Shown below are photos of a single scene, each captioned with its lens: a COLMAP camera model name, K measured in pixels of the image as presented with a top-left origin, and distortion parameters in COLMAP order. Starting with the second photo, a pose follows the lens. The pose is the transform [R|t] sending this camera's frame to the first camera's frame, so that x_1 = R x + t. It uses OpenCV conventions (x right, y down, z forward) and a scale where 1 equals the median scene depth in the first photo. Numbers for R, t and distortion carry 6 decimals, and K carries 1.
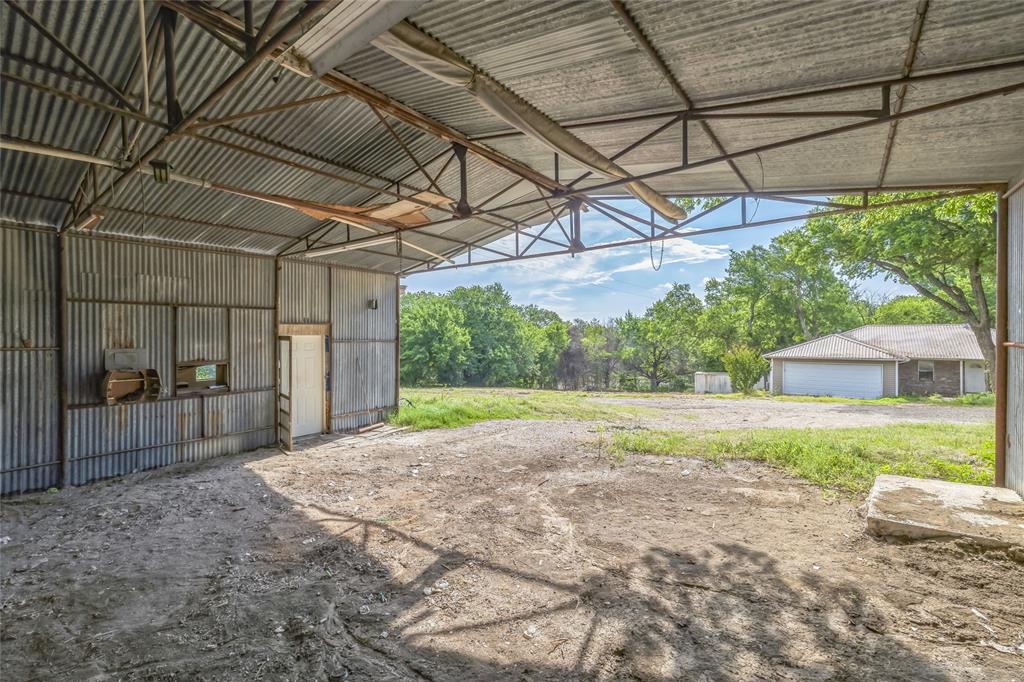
lens RADIAL K [[439.1, 0, 523.7], [0, 439.1, 337.5], [0, 0, 1]] dist [0.000402, -0.006563]
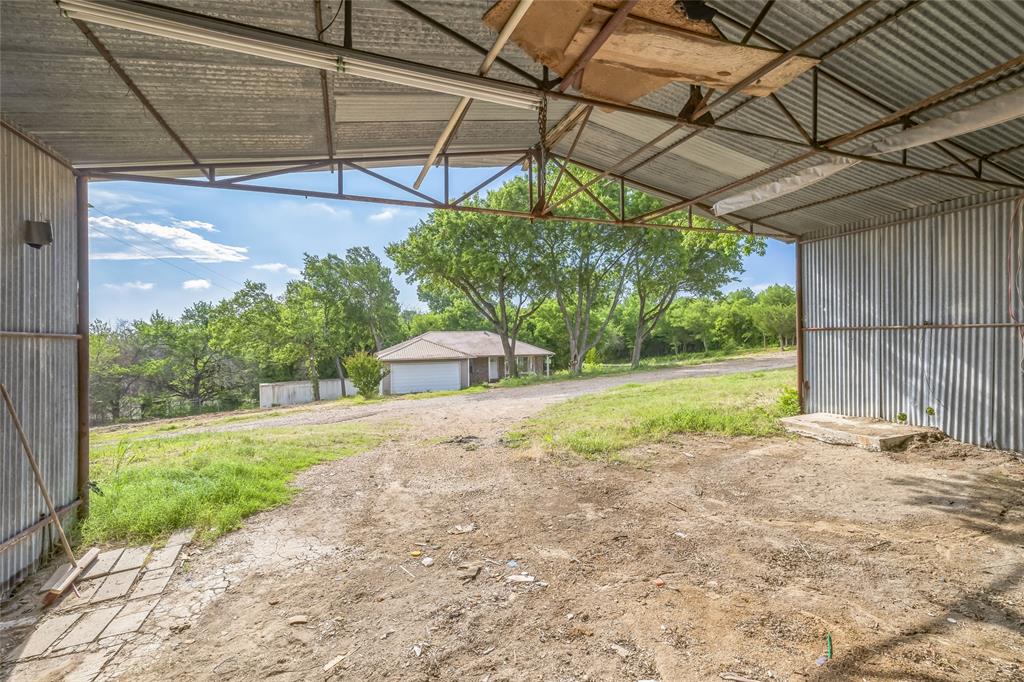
lens RADIAL K [[439.1, 0, 523.7], [0, 439.1, 337.5], [0, 0, 1]] dist [0.000402, -0.006563]
pose [[0.539578, -0.000601, 0.841935, -0.475735], [0.017218, 0.999798, -0.010321, 0.023789], [-0.841759, 0.020066, 0.539480, 0.512041]]
